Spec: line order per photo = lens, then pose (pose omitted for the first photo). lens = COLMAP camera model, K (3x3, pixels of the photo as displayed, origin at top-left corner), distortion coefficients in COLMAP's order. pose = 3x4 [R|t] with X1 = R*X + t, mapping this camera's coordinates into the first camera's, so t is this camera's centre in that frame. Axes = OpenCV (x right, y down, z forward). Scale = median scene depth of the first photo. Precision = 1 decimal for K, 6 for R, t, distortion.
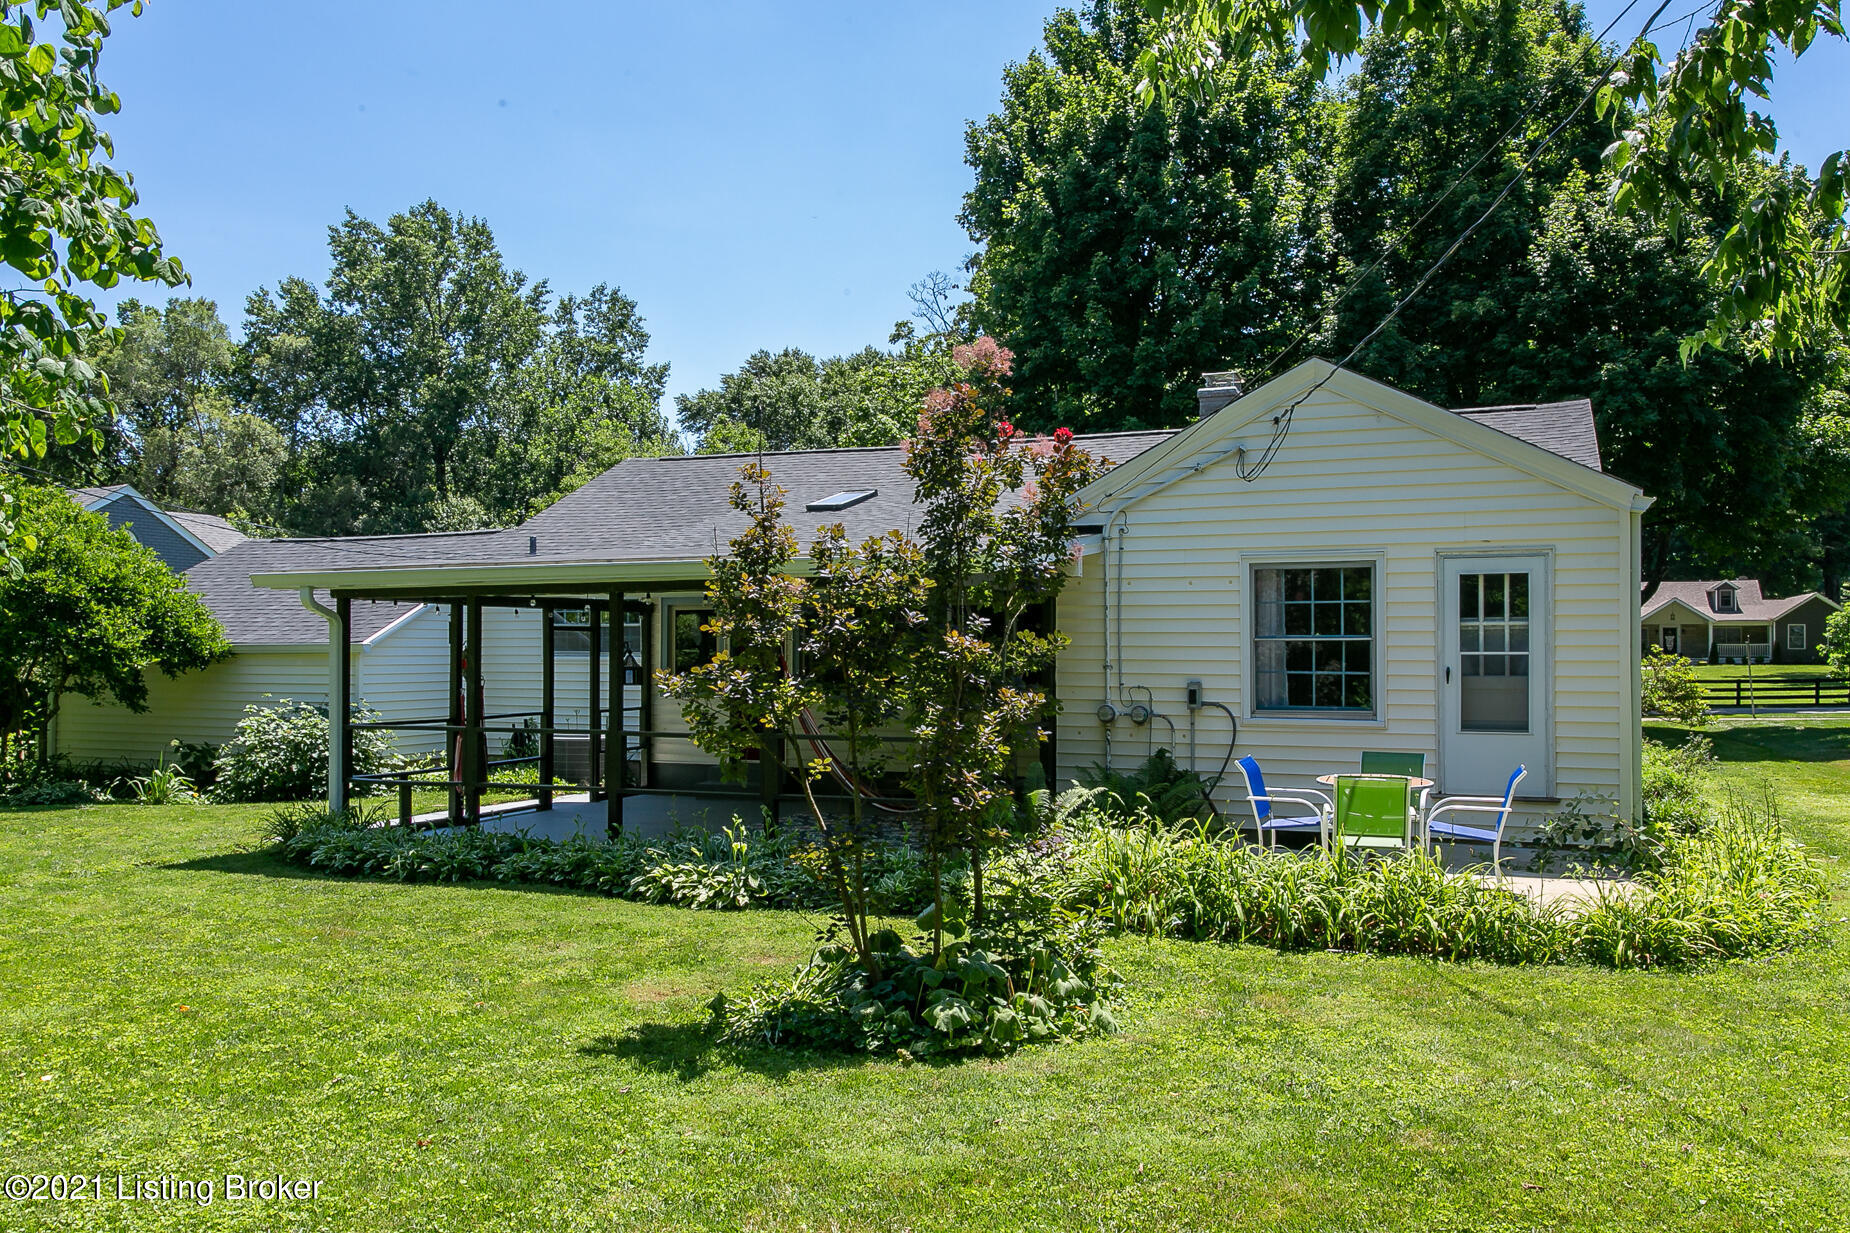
lens RADIAL K [[1415.1, 0, 929.7], [0, 1415.1, 644.7], [0, 0, 1]] dist [-0.013879, -0.002707]
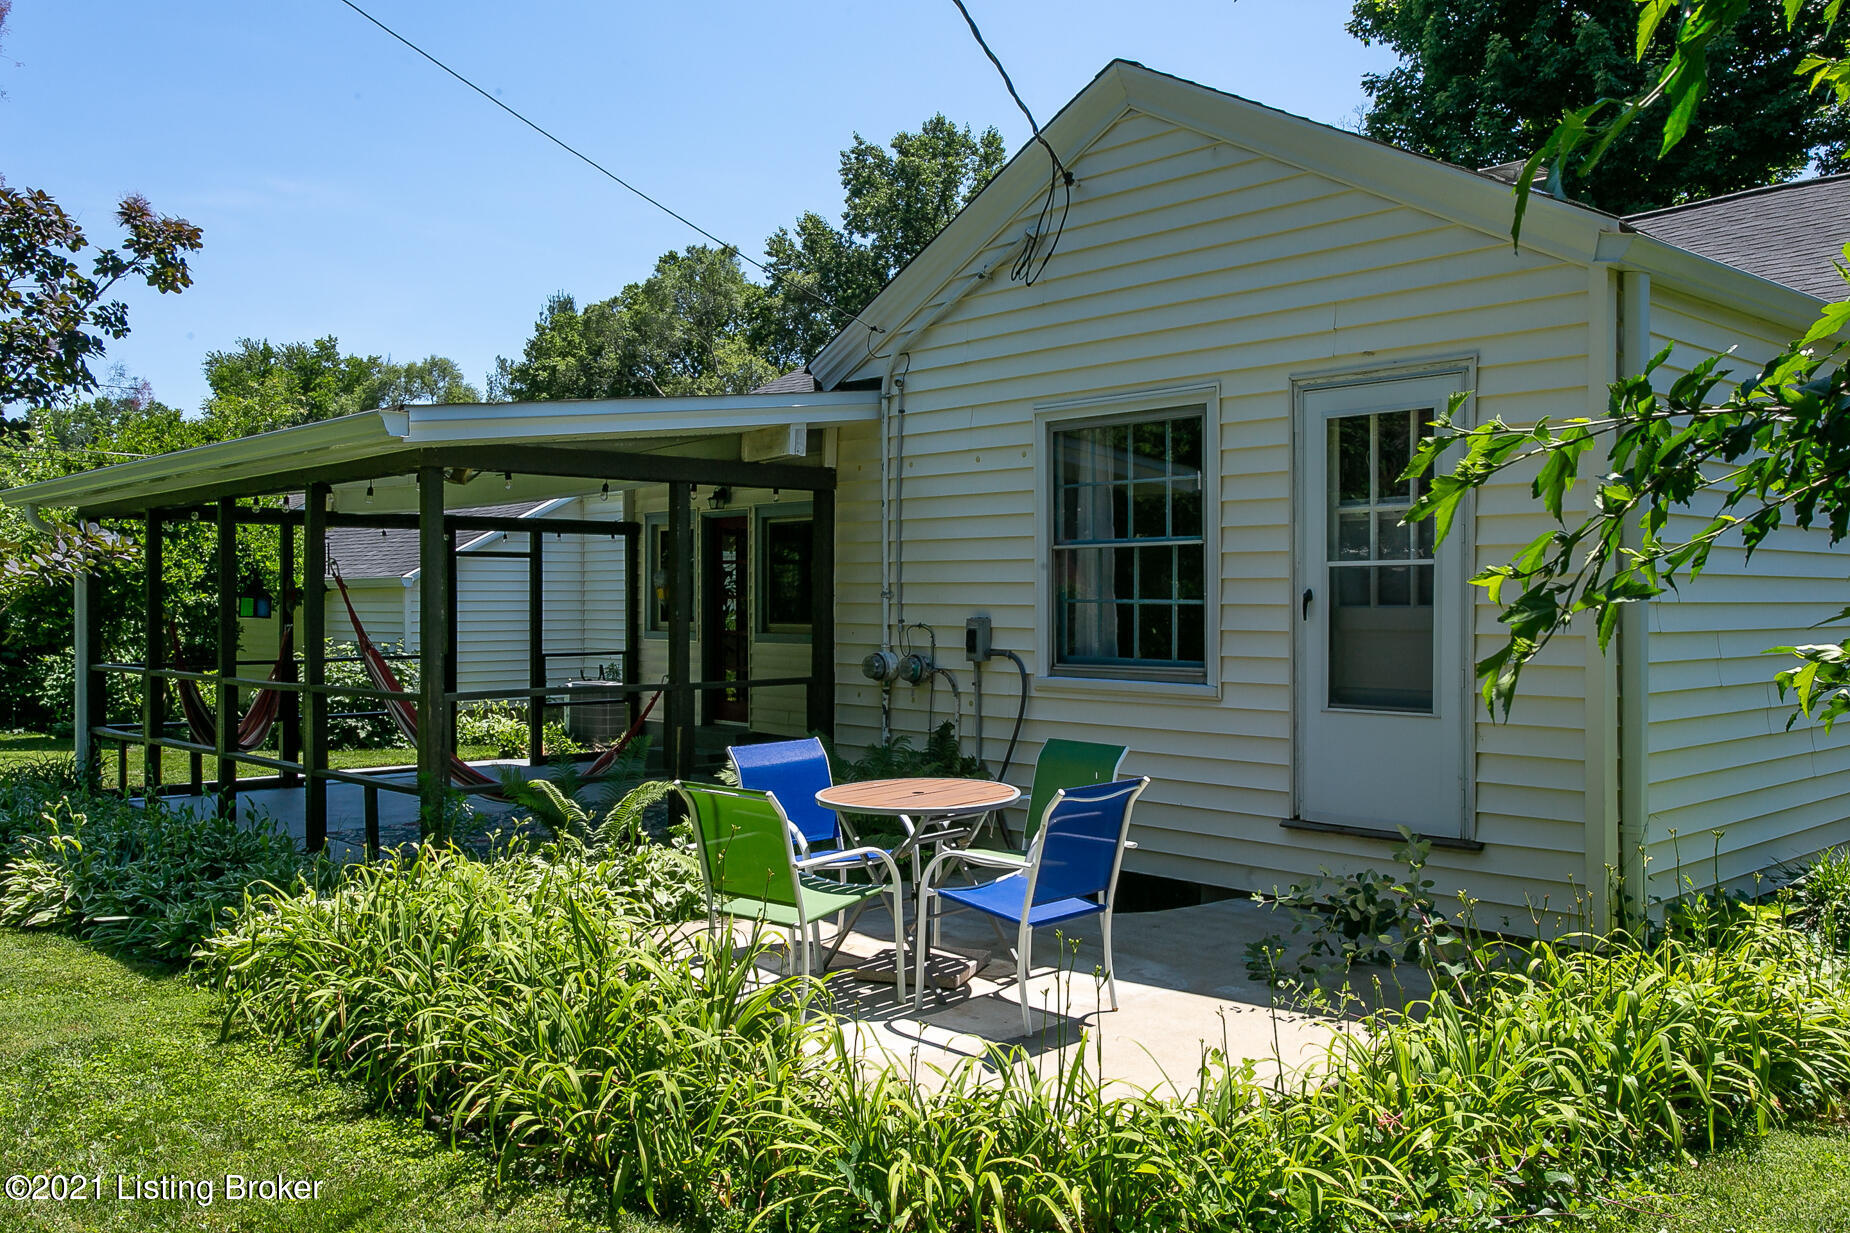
lens RADIAL K [[1558.1, 0, 925.0], [0, 1558.1, 616.5], [0, 0, 1]] dist [0.002253, 0.000514]
pose [[0.910950, 0.002309, -0.412509, 0.448181], [0.003851, 0.999893, 0.014101, 0.016074], [0.412498, -0.014434, 0.910844, 0.362381]]
